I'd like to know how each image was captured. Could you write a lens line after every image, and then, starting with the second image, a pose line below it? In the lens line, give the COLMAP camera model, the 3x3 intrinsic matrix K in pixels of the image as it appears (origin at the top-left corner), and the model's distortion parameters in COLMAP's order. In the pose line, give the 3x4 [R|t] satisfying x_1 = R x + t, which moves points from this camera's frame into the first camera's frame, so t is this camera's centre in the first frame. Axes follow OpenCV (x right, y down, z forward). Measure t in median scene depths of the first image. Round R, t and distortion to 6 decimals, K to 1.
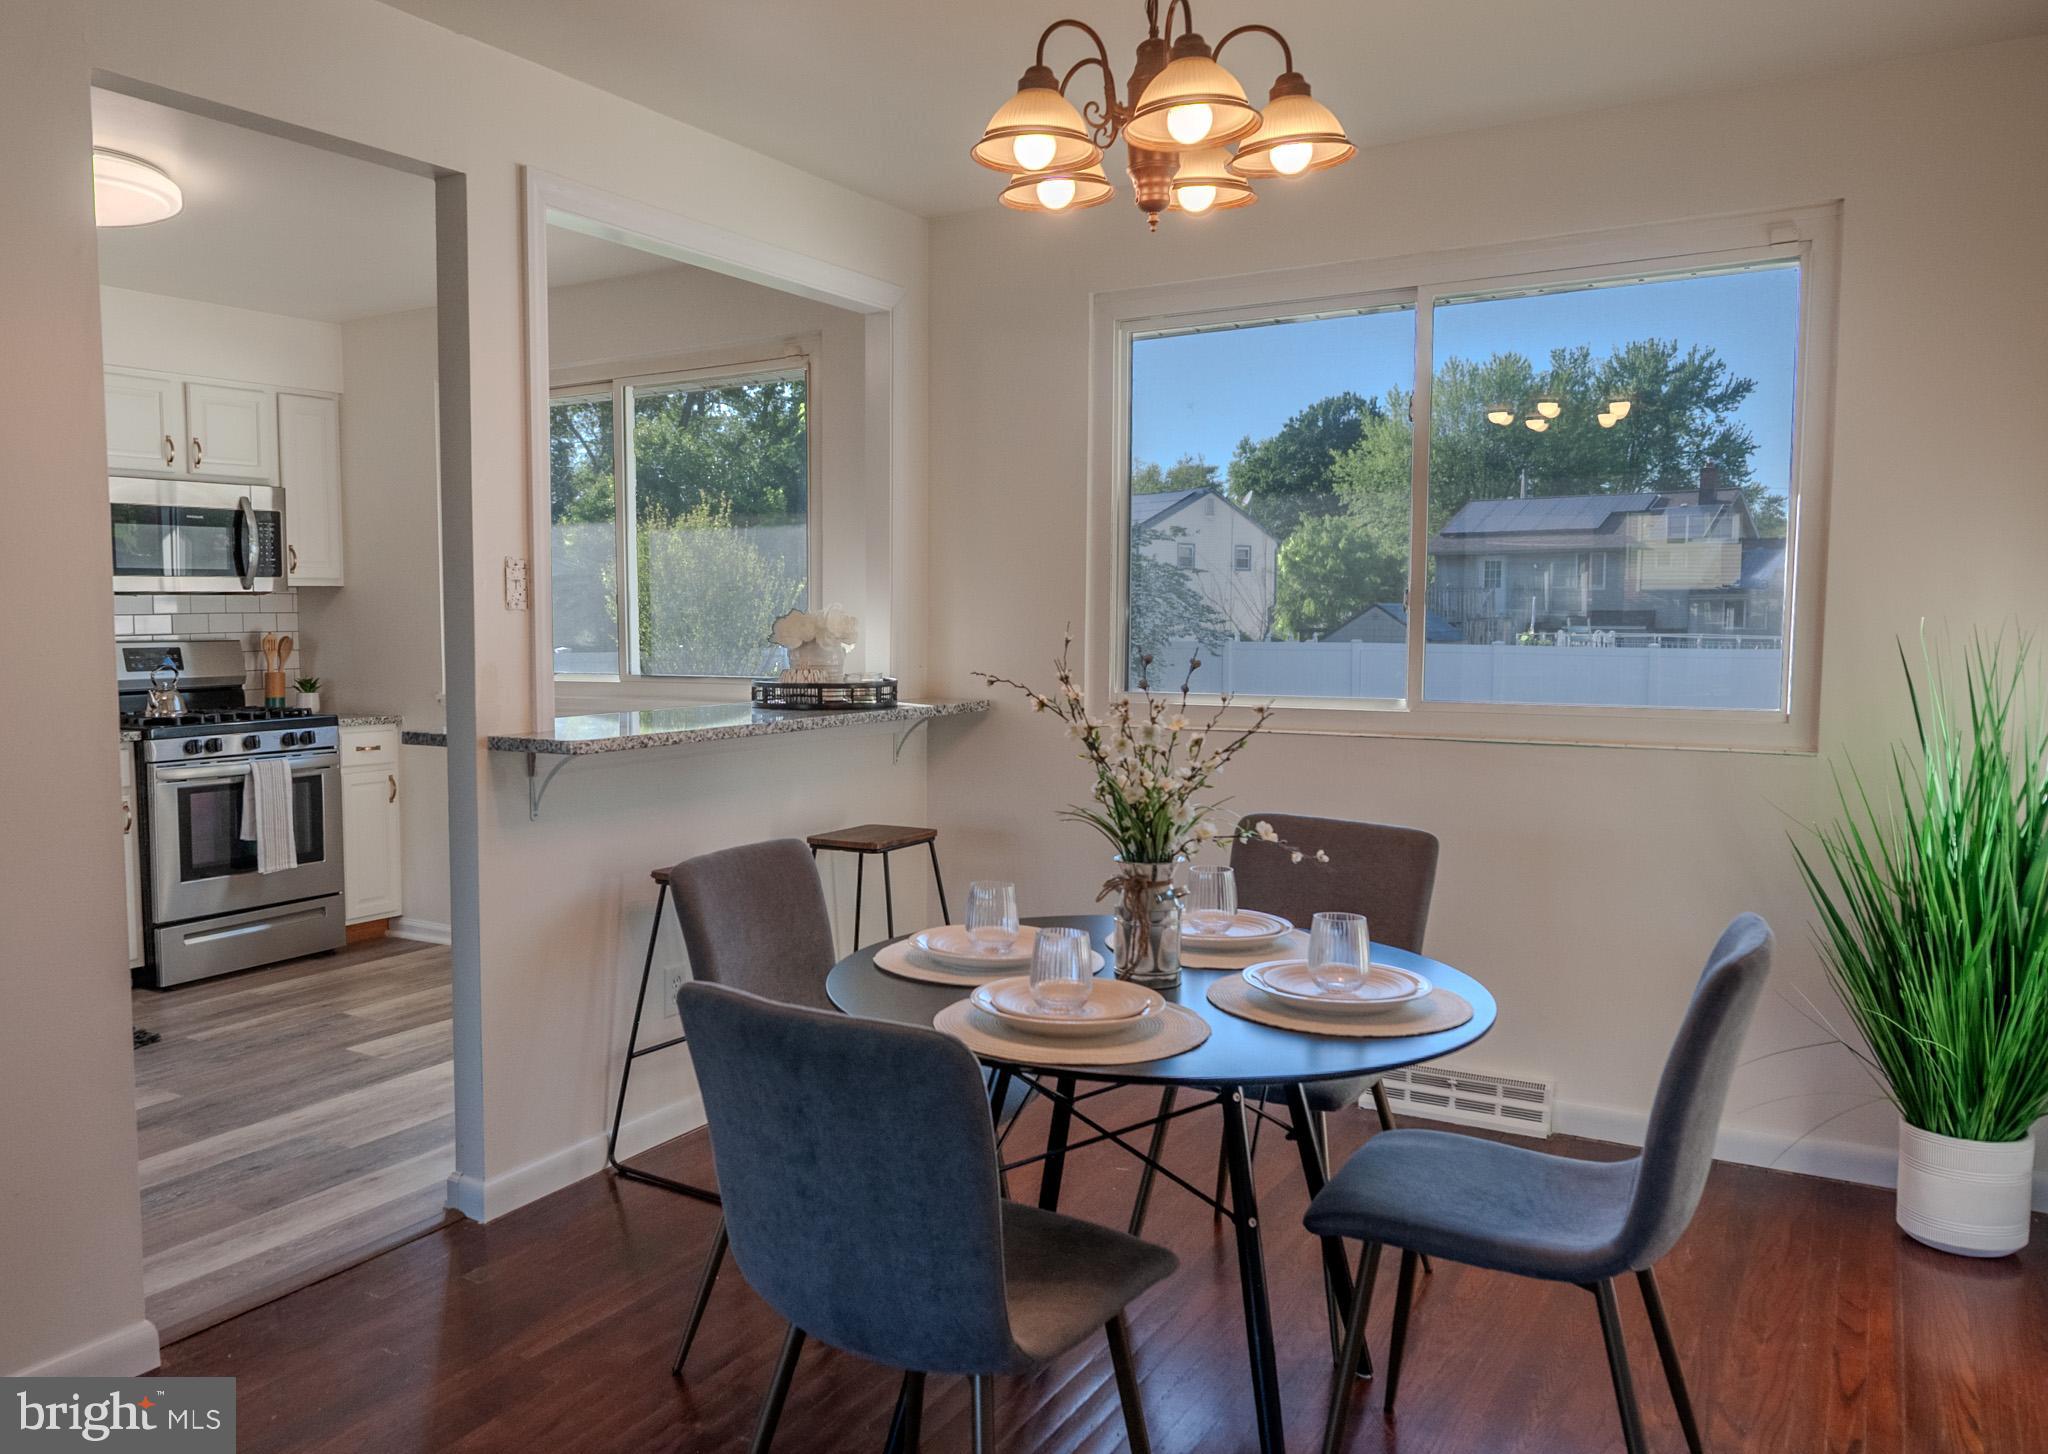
lens RADIAL K [[1457.6, 0, 912.3], [0, 1457.6, 754.8], [0, 0, 1]] dist [-0.018138, -0.001269]
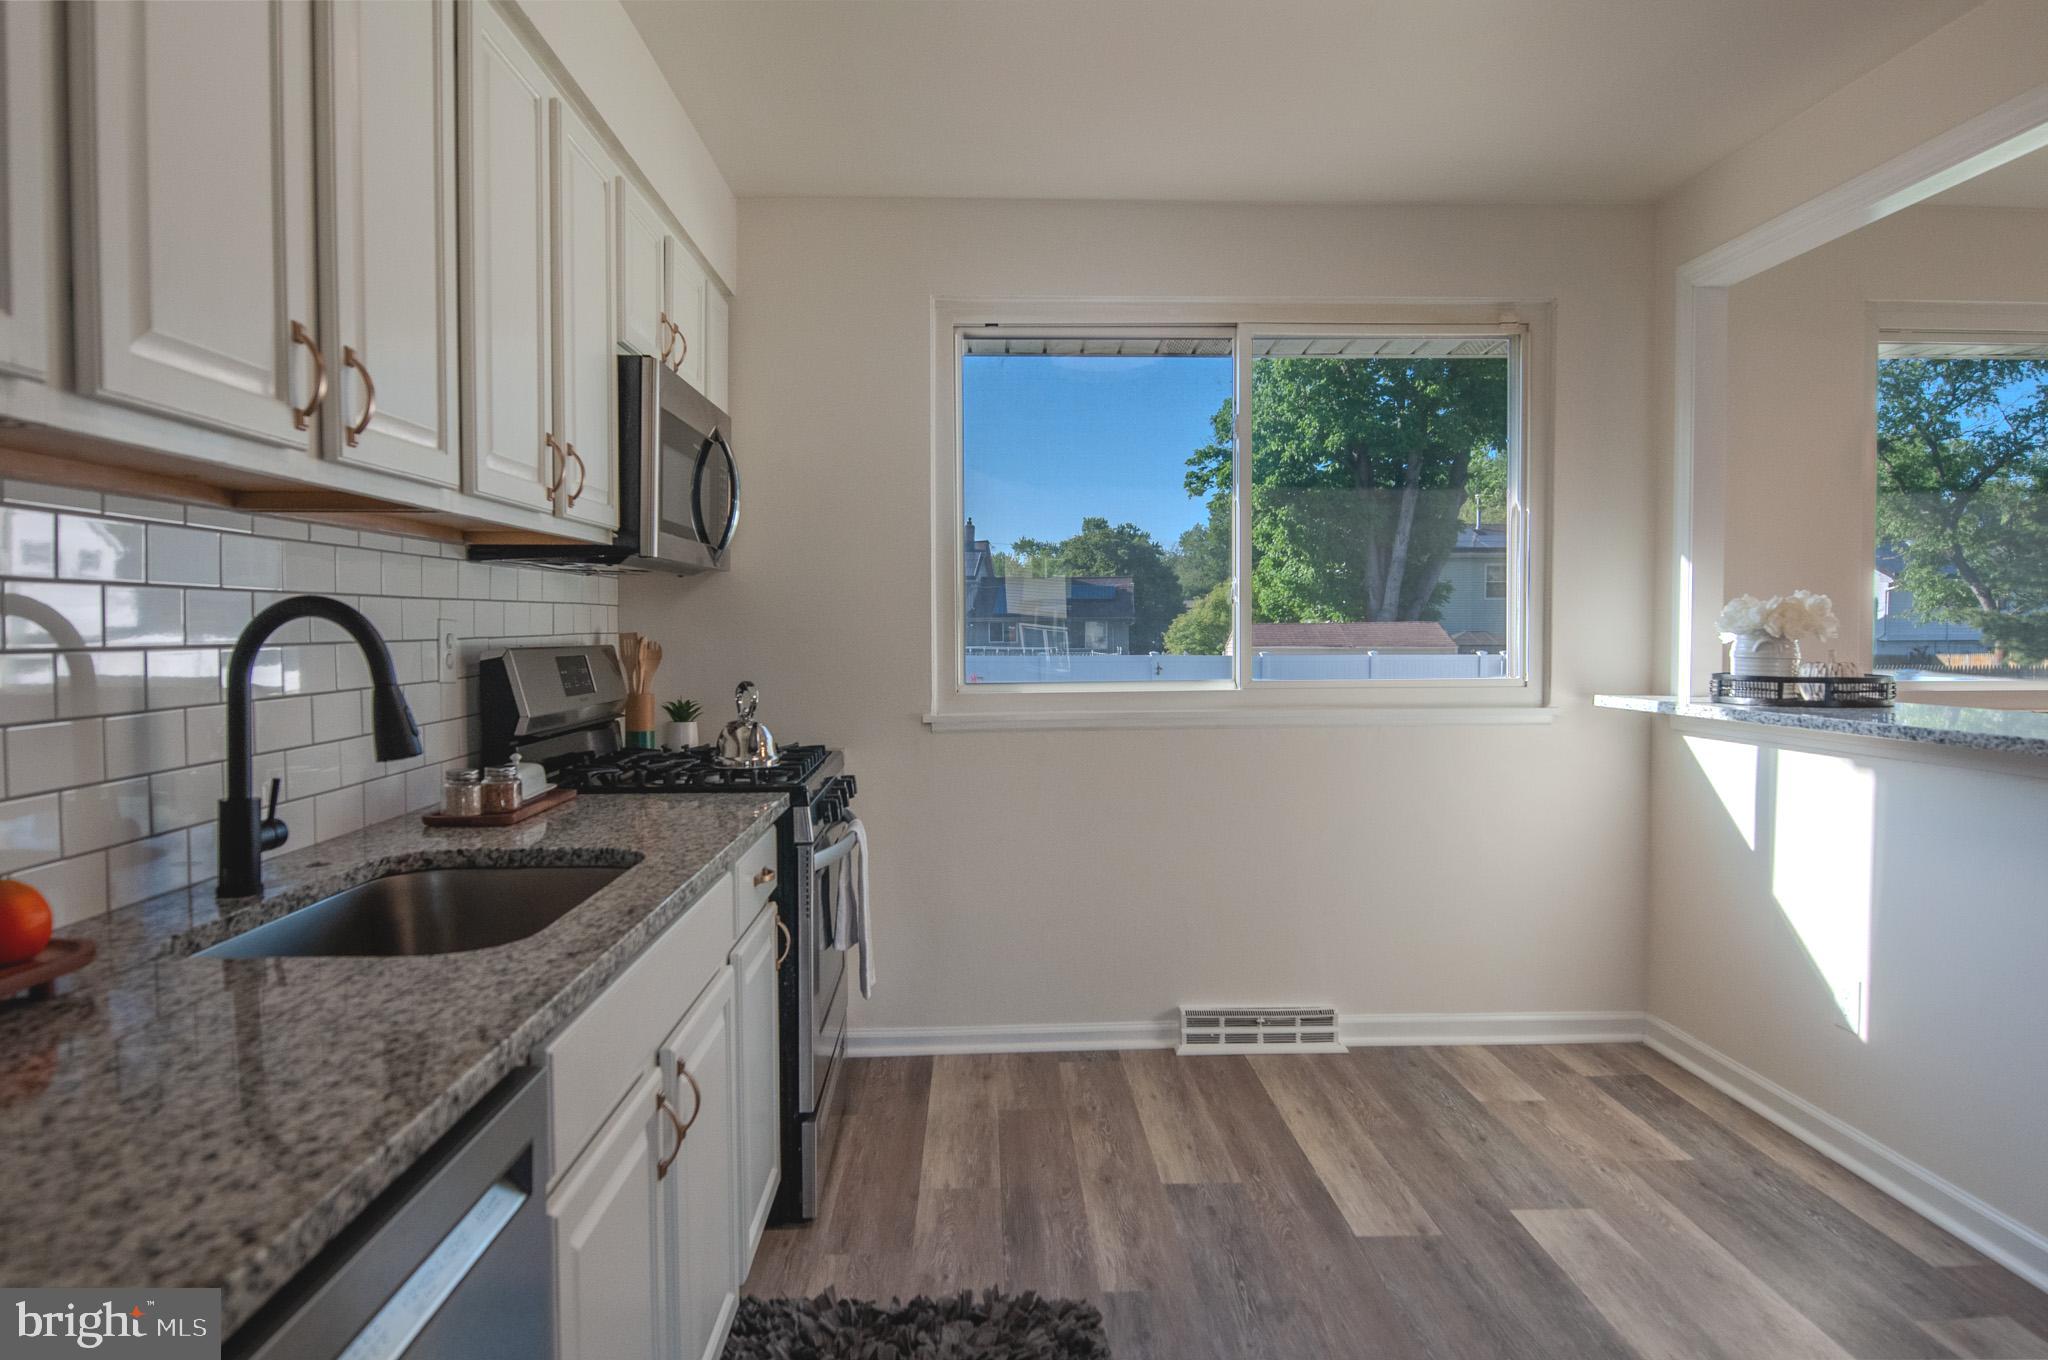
lens RADIAL K [[1276.9, 0, 1021.2], [0, 1276.9, 657.9], [0, 0, 1]] dist [-0.000628, 0.000868]
pose [[0.824449, -0.015561, 0.565723, -0.676988], [0.057797, 0.996710, -0.056814, -0.032285], [-0.562978, 0.079537, 0.822636, 0.460126]]
